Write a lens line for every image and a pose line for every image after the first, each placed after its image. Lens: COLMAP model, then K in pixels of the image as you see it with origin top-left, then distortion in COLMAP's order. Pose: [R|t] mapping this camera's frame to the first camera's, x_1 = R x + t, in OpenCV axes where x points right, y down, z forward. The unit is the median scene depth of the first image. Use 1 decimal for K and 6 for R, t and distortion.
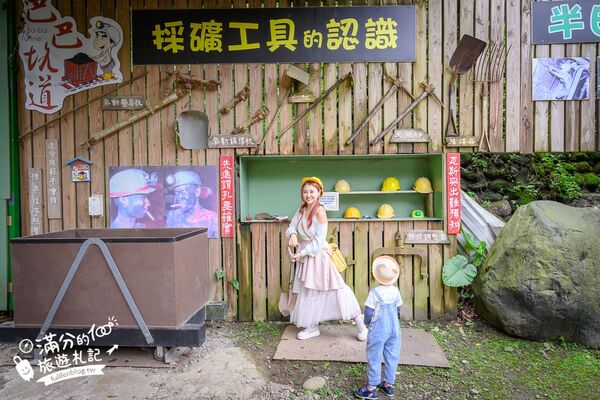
lens RADIAL K [[427.8, 0, 299.7], [0, 427.8, 202.3], [0, 0, 1]] dist [-0.000146, -0.001425]
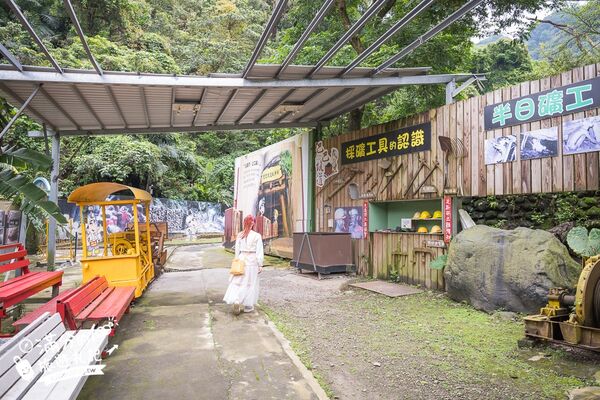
lens RADIAL K [[427.8, 0, 300.5], [0, 427.8, 199.5], [0, 0, 1]] dist [-0.000146, -0.001425]
pose [[0.533913, -0.028860, -0.845047, 1.549768], [-0.026781, 0.998339, -0.051016, 0.001696], [0.845115, 0.049870, 0.532253, -0.483733]]
